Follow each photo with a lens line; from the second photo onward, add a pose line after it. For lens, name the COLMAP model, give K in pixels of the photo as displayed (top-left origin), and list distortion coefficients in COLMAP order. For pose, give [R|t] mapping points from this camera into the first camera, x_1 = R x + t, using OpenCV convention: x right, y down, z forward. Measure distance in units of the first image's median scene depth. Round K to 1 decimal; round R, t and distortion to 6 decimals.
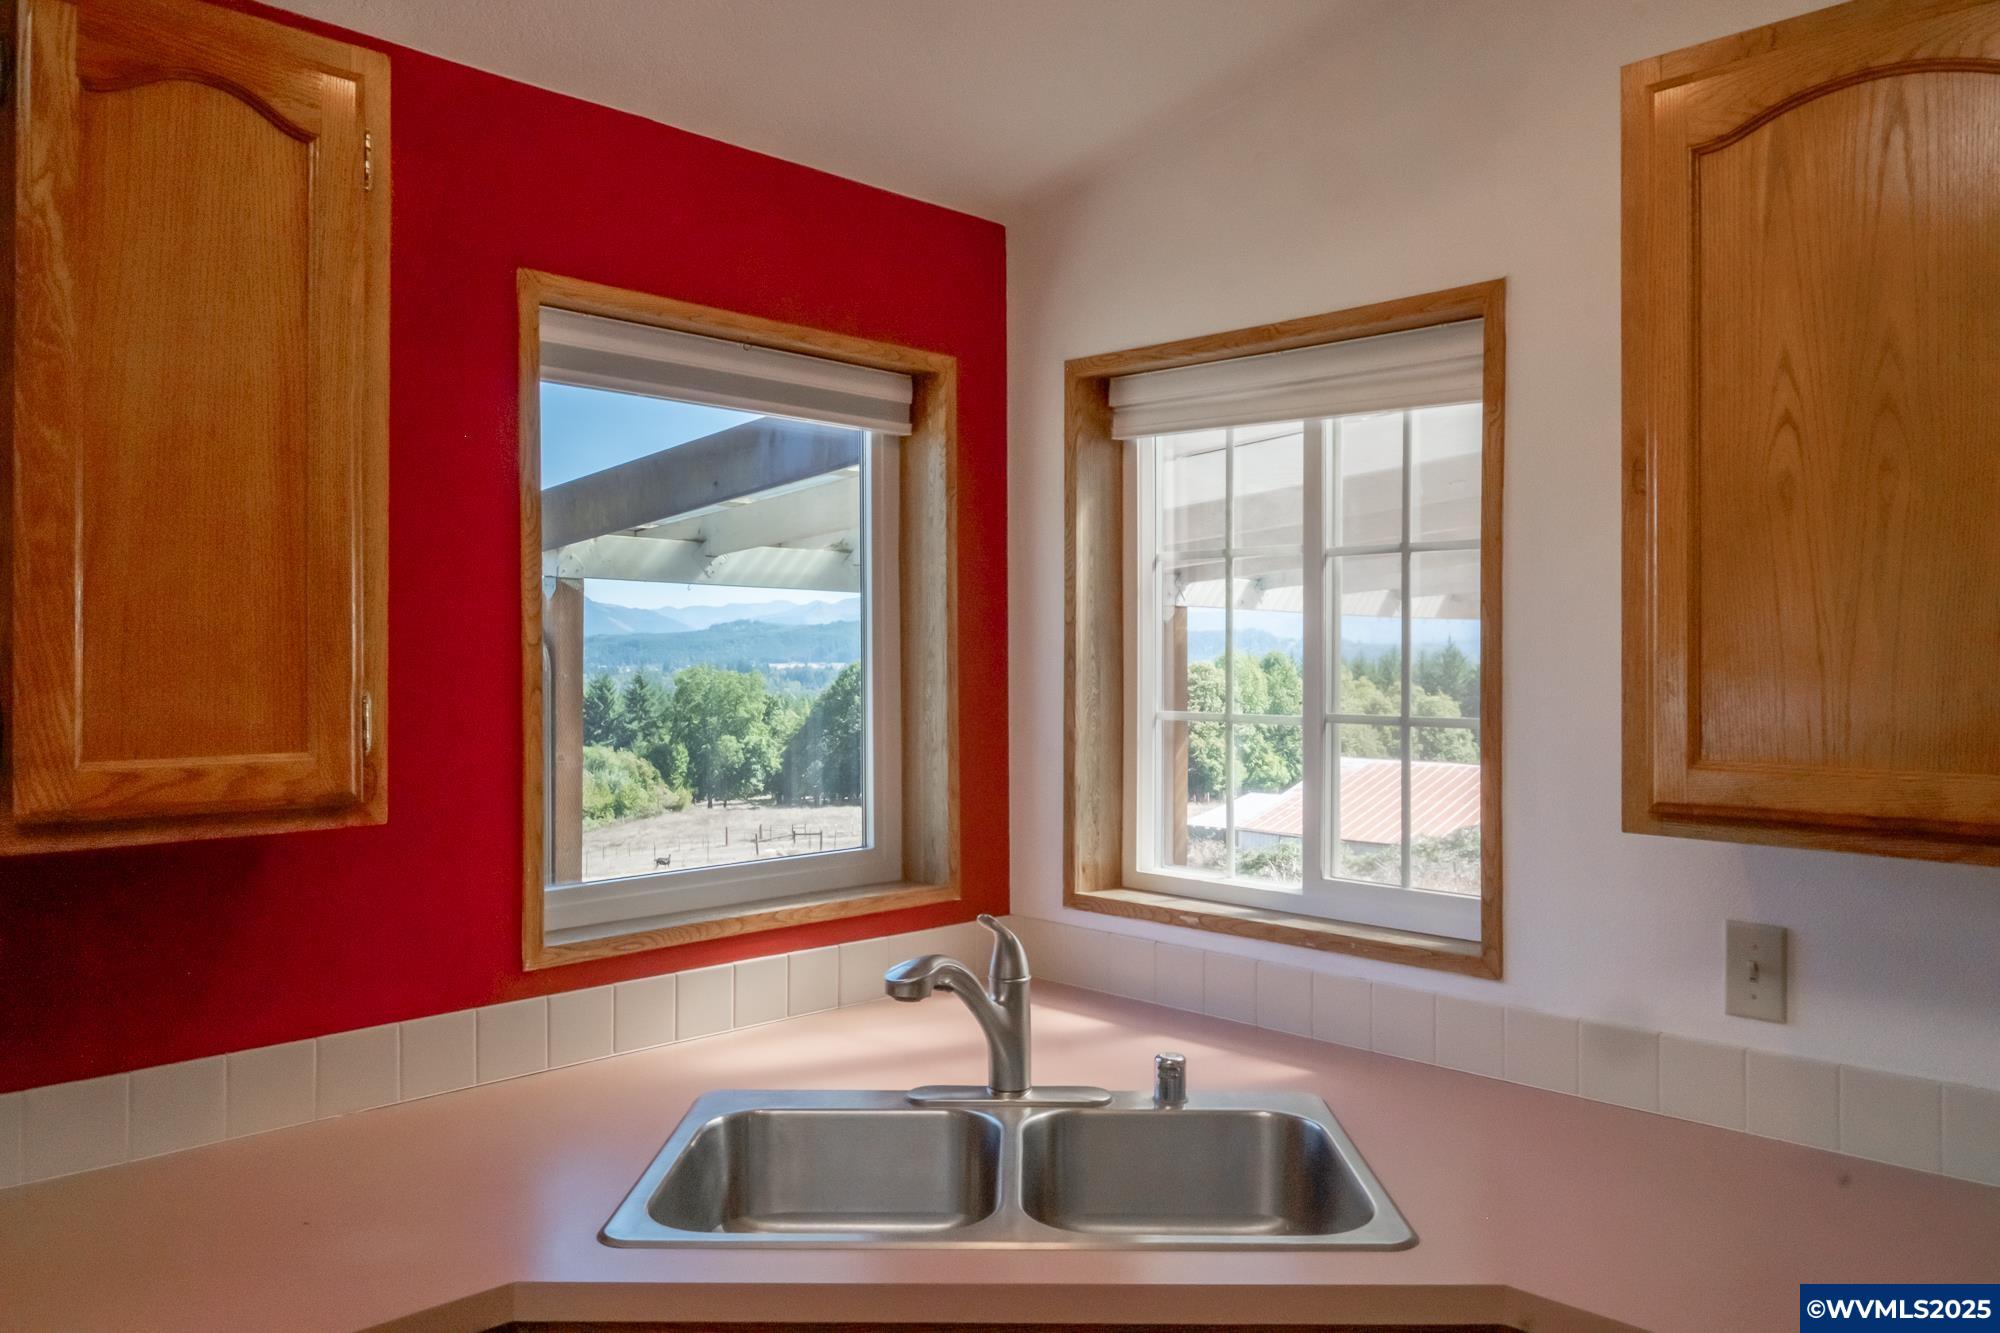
lens RADIAL K [[1462.6, 0, 999.9], [0, 1462.6, 642.6], [0, 0, 1]] dist [-0.002839, -0.000435]
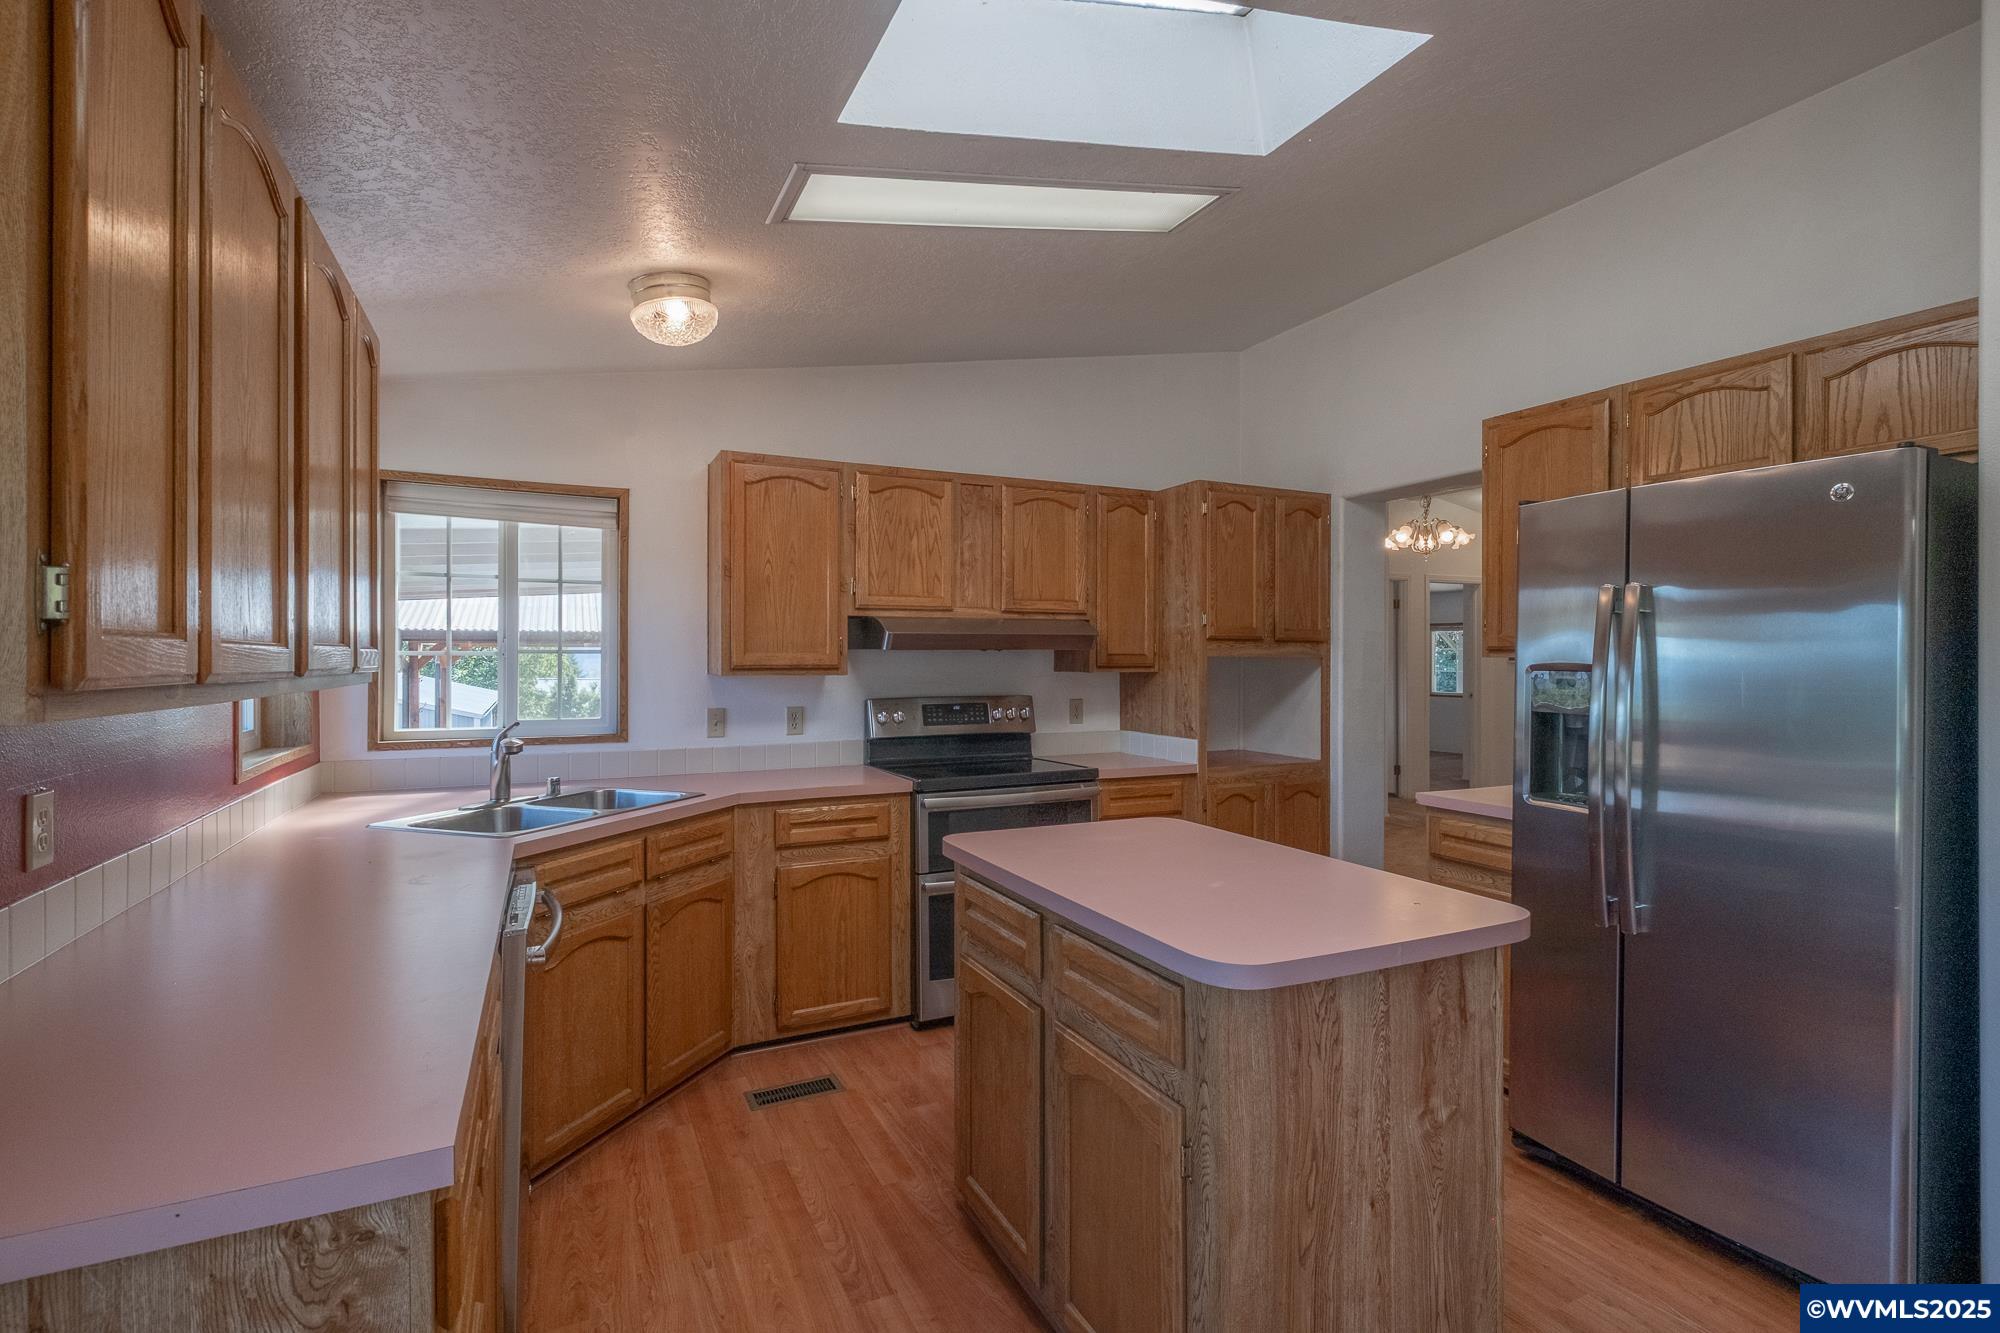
lens RADIAL K [[924.9, 0, 1000.0], [0, 924.9, 666.5], [0, 0, 1]] dist [-0.000107, -0.000366]
pose [[0.333877, -0.008079, 0.942582, -1.080334], [-0.010062, 0.999876, 0.012135, 0.059599], [-0.942563, -0.013536, 0.333755, -0.257259]]
